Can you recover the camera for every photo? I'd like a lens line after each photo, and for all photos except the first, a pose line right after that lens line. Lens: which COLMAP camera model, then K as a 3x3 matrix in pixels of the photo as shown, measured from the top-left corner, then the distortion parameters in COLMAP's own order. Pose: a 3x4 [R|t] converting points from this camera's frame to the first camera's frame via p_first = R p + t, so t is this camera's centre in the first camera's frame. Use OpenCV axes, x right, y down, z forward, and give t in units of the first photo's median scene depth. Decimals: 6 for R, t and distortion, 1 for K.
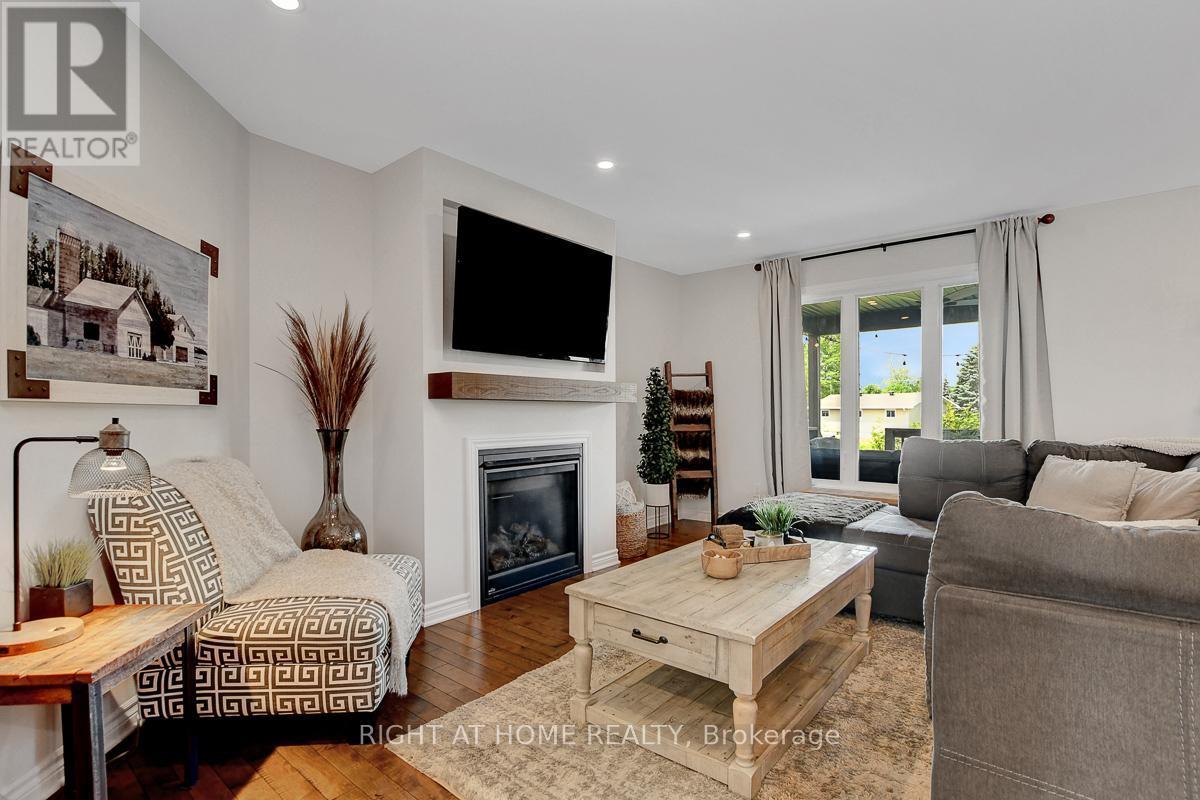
lens RADIAL K [[574.6, 0, 613.8], [0, 574.6, 409.3], [0, 0, 1]] dist [-0.003055, -0.000433]
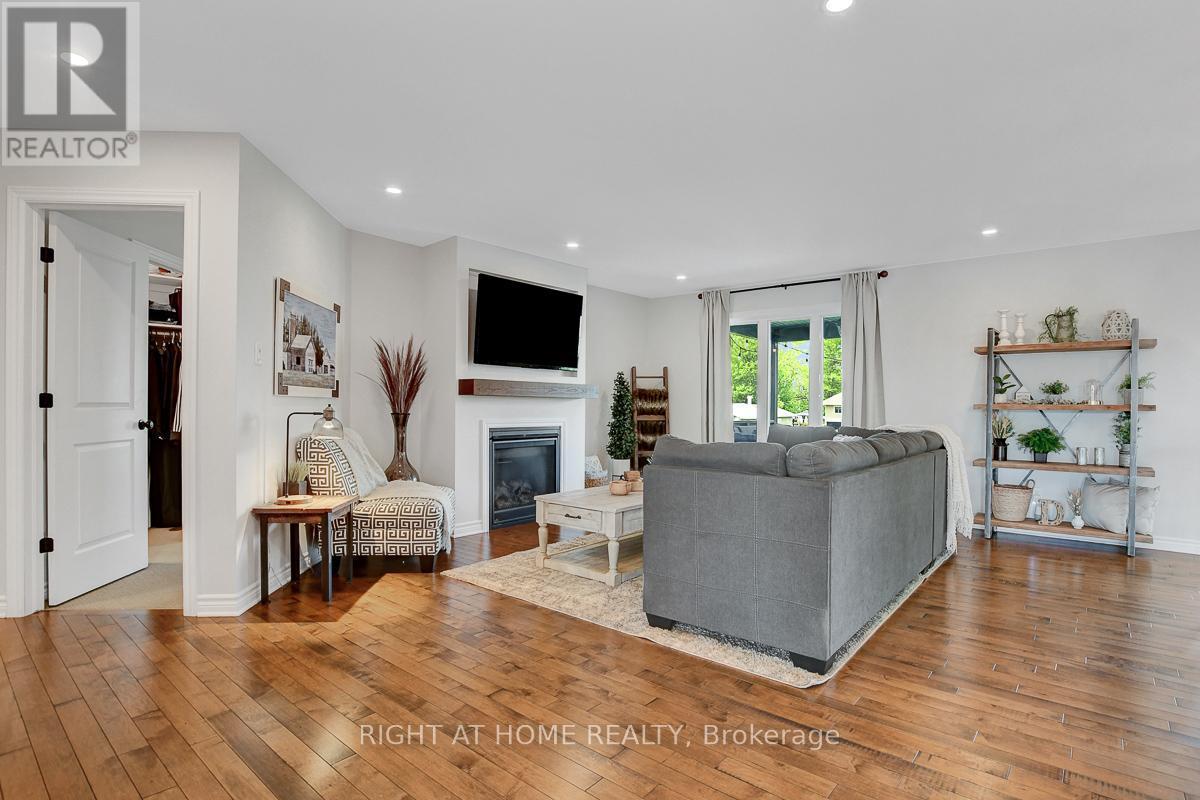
lens RADIAL K [[602.3, 0, 600.0], [0, 602.3, 400.0], [0, 0, 1]] dist [-0.004219, -0.000666]
pose [[0.998870, 0.011695, -0.046067, 0.154769], [-0.011910, 0.999919, -0.004388, -0.001694], [0.046012, 0.004931, 0.998929, -0.686670]]
